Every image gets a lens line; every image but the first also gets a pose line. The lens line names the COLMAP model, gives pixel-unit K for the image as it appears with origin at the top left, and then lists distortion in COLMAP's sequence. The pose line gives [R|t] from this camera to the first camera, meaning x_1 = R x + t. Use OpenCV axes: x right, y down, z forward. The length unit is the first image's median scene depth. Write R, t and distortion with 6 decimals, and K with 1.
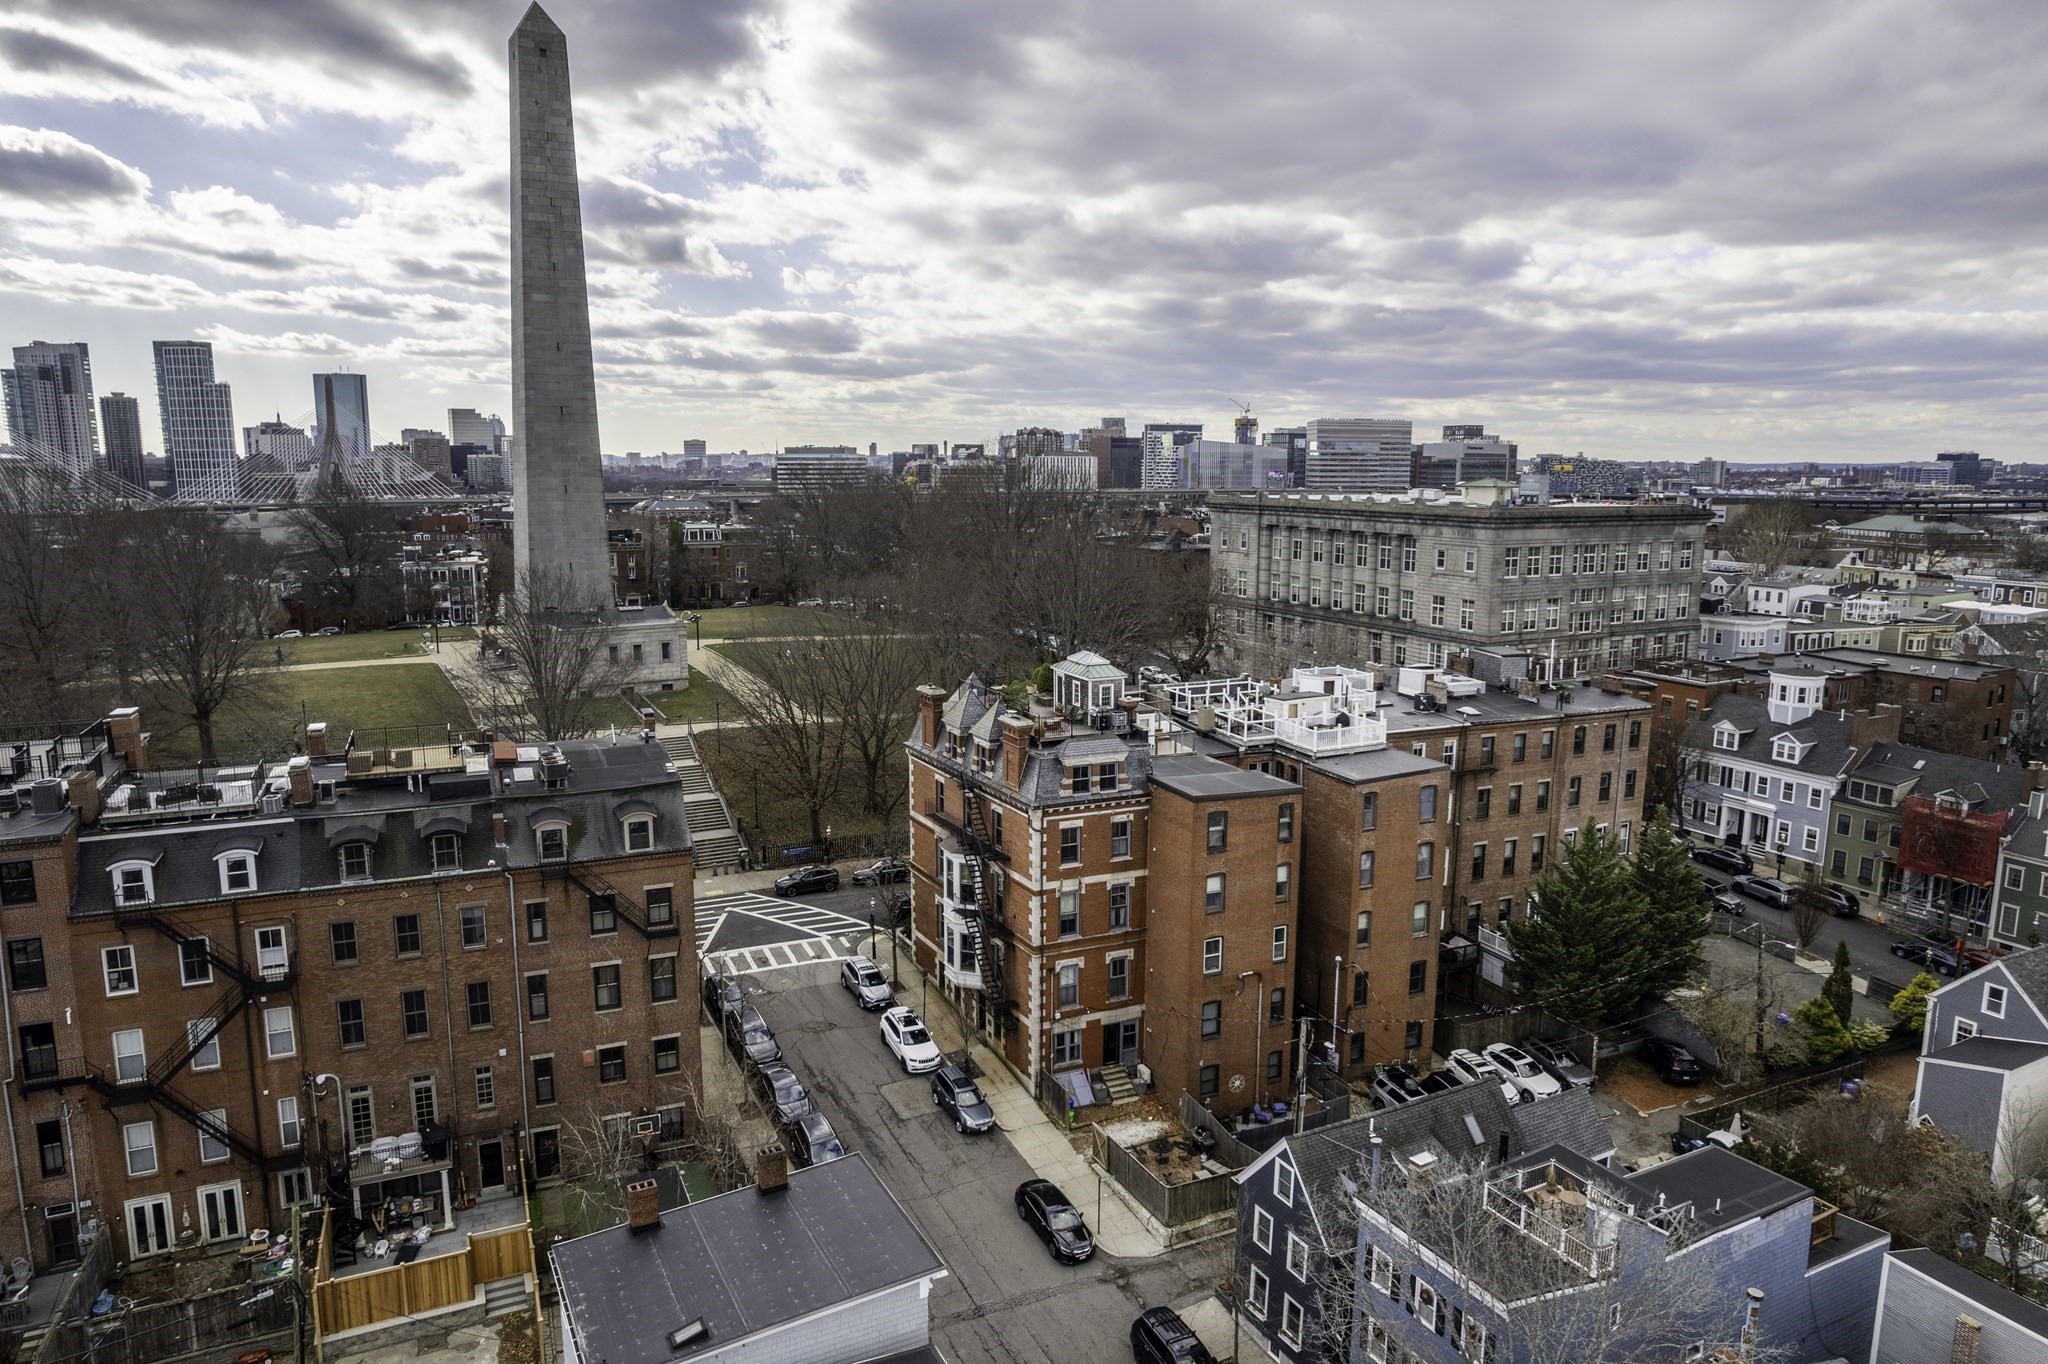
lens RADIAL K [[1374.1, 0, 1014.8], [0, 1374.1, 711.8], [0, 0, 1]] dist [-0.050186, 0.066704]
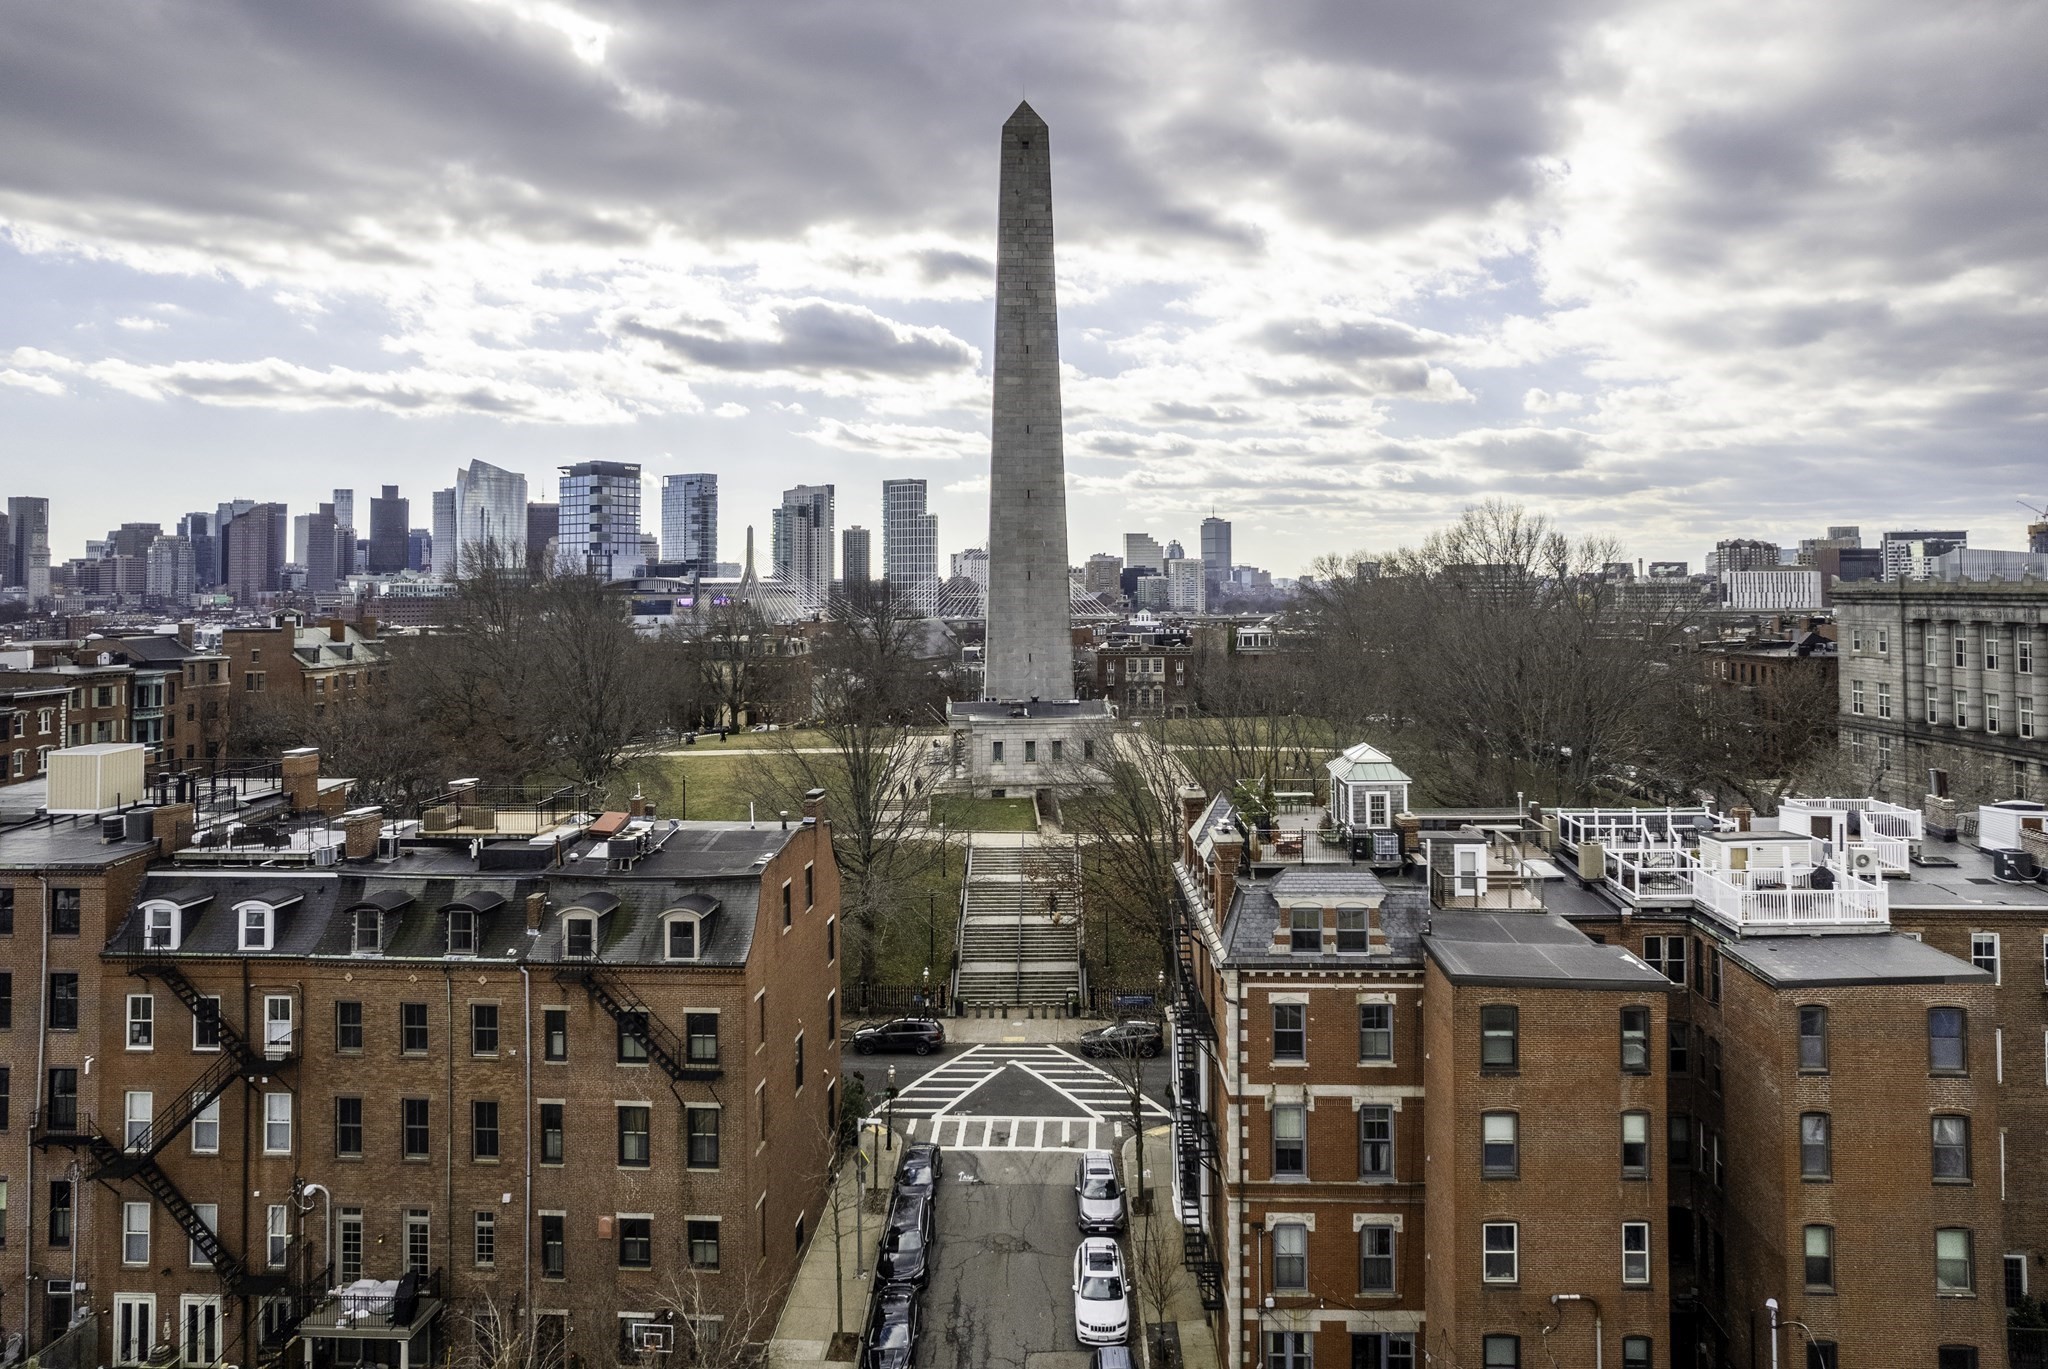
lens RADIAL K [[1426.8, 0, 1024.4], [0, 1426.8, 561.8], [0, 0, 1]] dist [-0.052127, 0.044167]
pose [[0.885542, -0.016581, -0.464264, 0.244221], [-0.077137, 0.980242, -0.182141, 0.009827], [0.458111, 0.197106, 0.866766, 0.304081]]
